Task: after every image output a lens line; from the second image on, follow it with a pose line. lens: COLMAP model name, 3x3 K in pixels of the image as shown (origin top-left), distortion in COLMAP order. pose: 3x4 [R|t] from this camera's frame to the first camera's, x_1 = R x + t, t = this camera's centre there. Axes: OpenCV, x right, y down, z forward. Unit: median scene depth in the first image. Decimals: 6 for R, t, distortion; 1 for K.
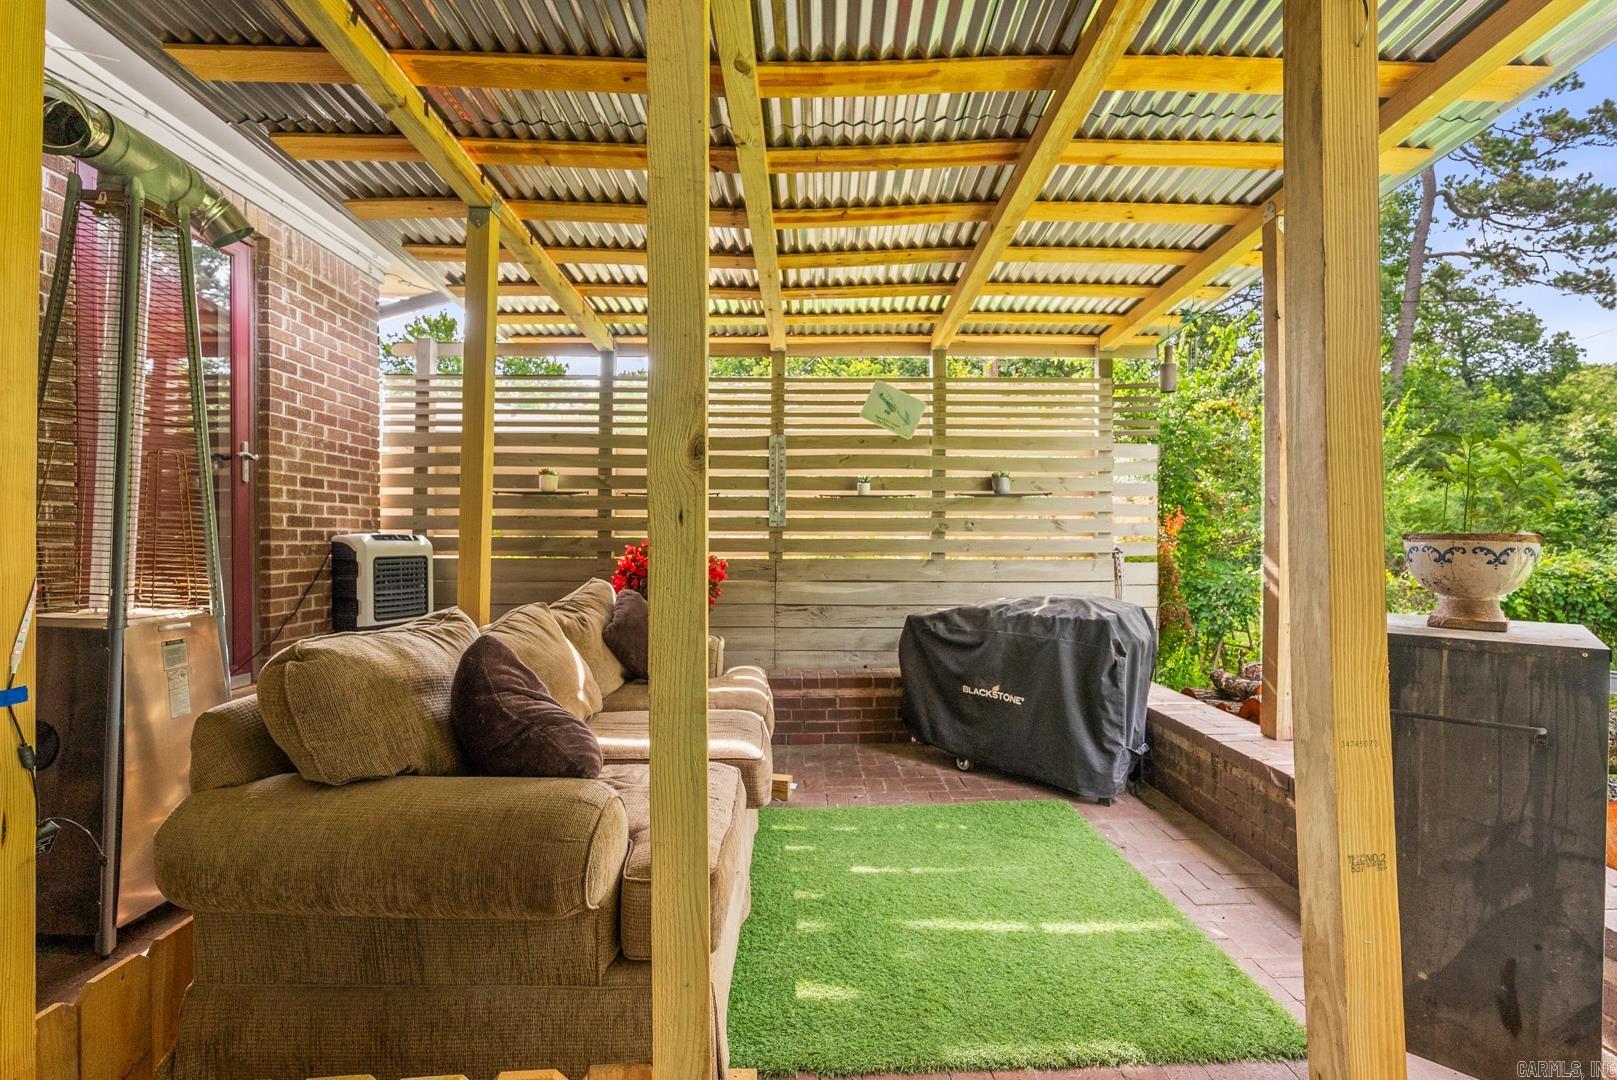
lens RADIAL K [[720.8, 0, 805.8], [0, 720.8, 539.6], [0, 0, 1]] dist [-0.008286, 0.000363]
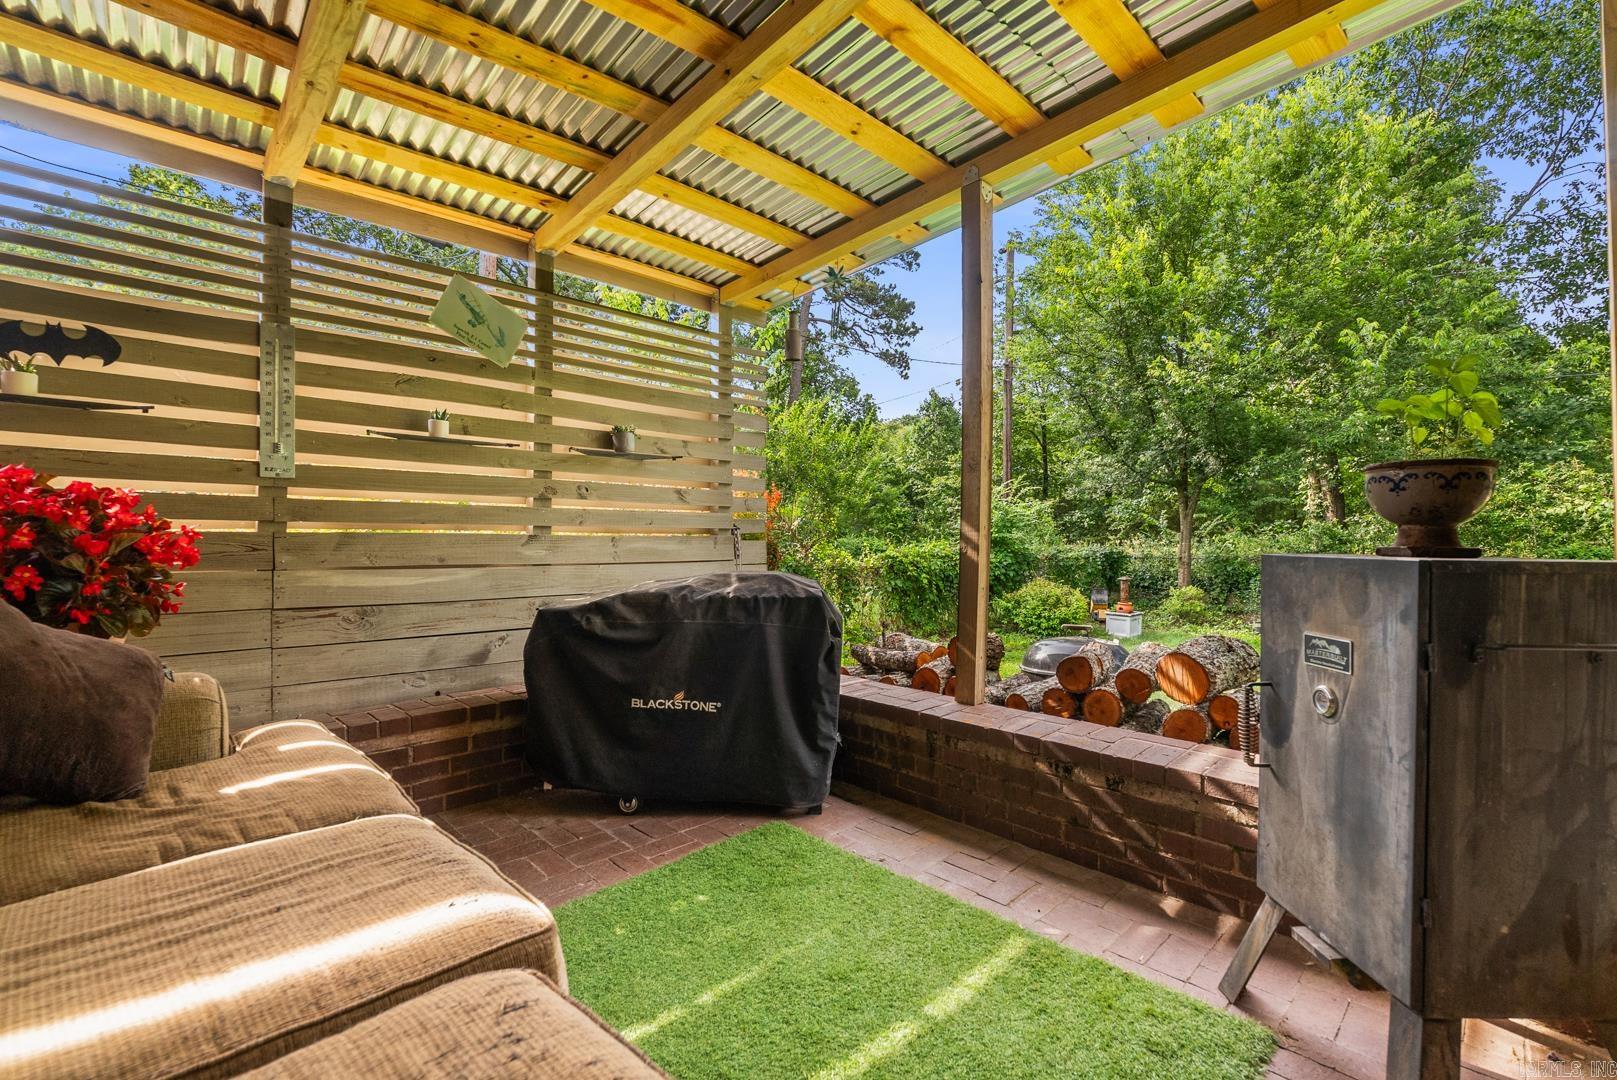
lens RADIAL K [[720.8, 0, 815.1], [0, 720.8, 535.7], [0, 0, 1]] dist [-0.008286, 0.000363]
pose [[0.729808, 0.005647, 0.683629, -0.134993], [-0.003292, 0.999983, -0.004746, 0.035054], [-0.683644, 0.001213, 0.729814, 0.301032]]
